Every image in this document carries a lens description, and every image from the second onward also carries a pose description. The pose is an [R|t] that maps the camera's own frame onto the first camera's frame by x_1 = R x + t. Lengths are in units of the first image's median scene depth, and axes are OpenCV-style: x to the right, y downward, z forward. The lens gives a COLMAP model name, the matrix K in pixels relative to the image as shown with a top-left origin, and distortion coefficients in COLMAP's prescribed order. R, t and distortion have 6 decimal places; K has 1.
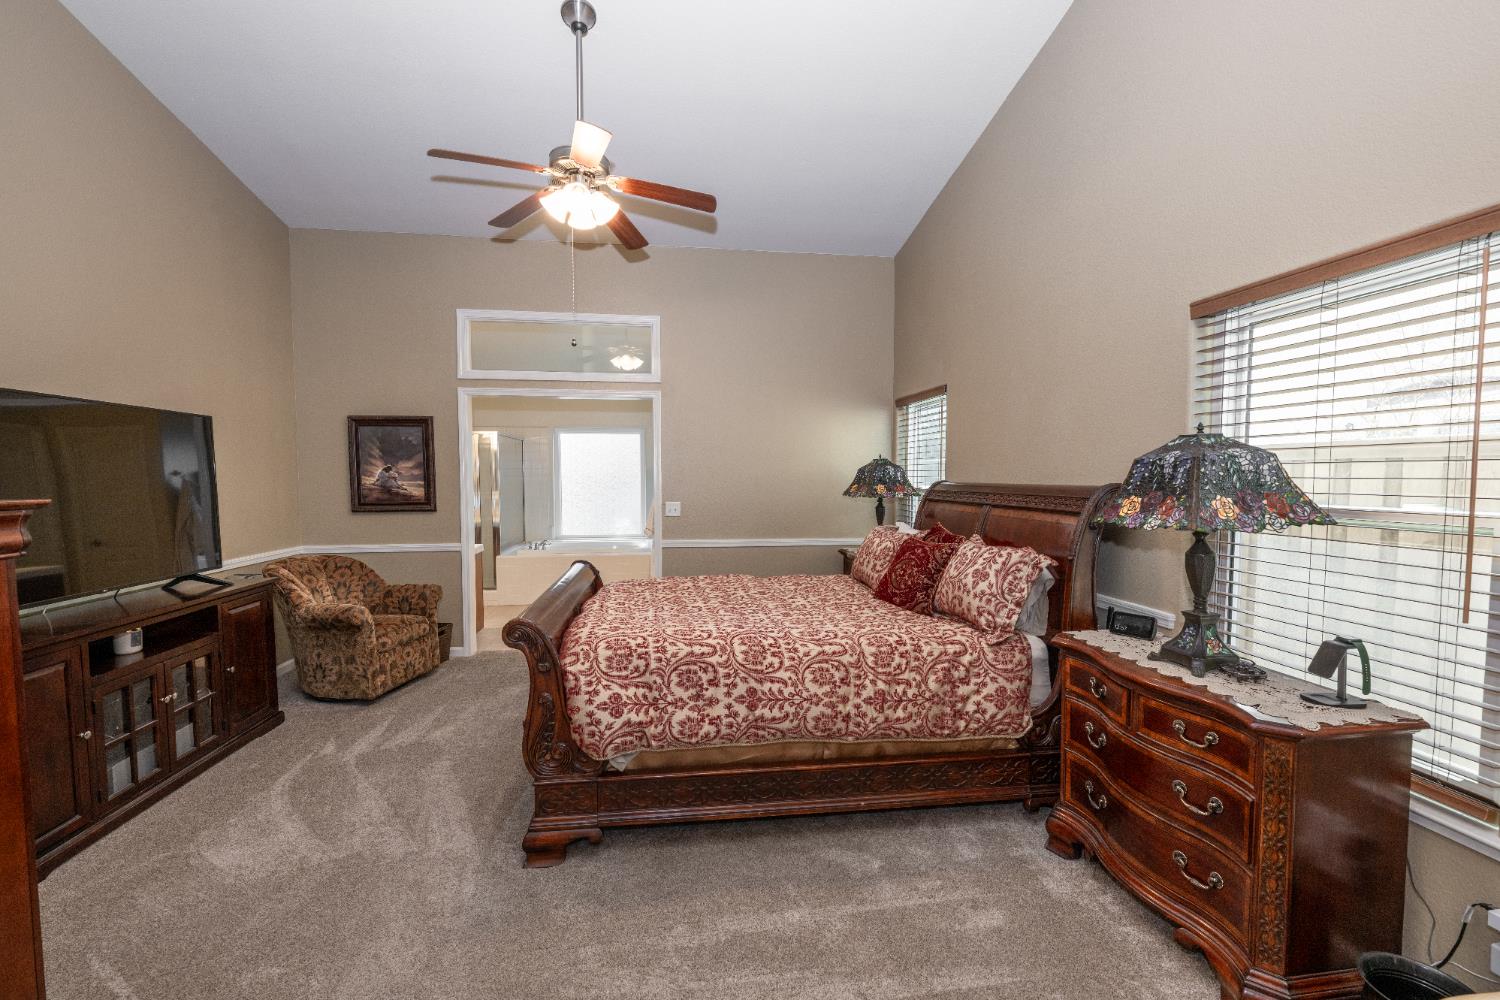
lens RADIAL K [[597.7, 0, 738.9], [0, 597.7, 504.6], [0, 0, 1]] dist [-0.000969, -0.000168]
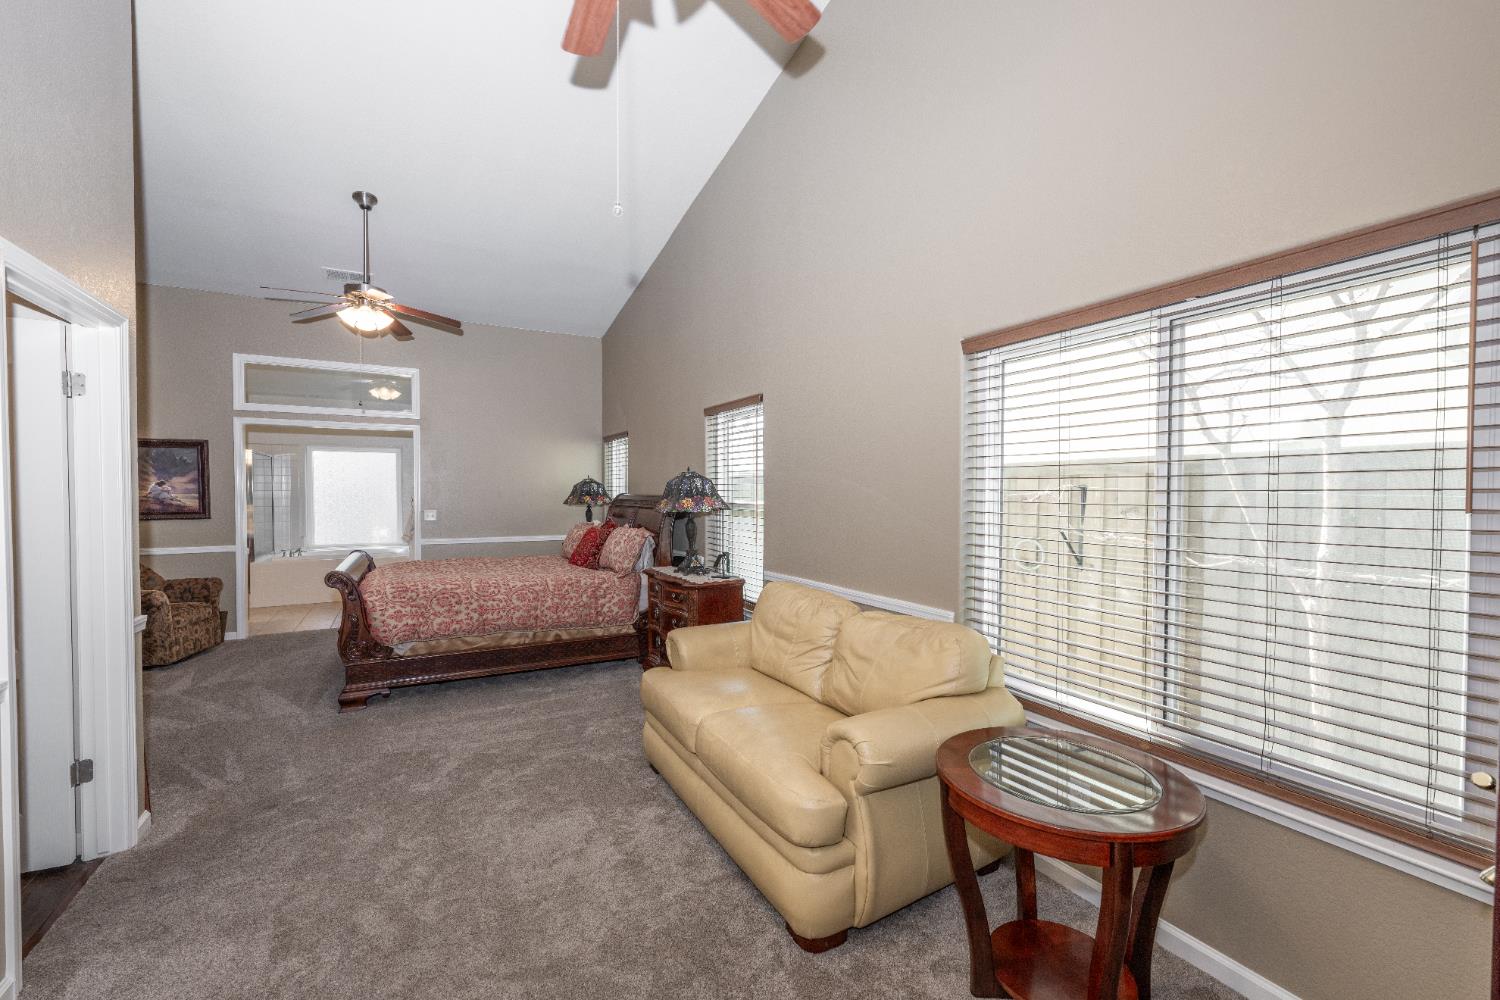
lens RADIAL K [[597.7, 0, 738.9], [0, 597.7, 504.6], [0, 0, 1]] dist [-0.000969, -0.000168]
pose [[0.931472, -0.007222, 0.363742, 0.068019], [0.016267, 0.999630, -0.021809, 0.037597], [-0.363450, 0.026231, 0.931244, -0.741385]]
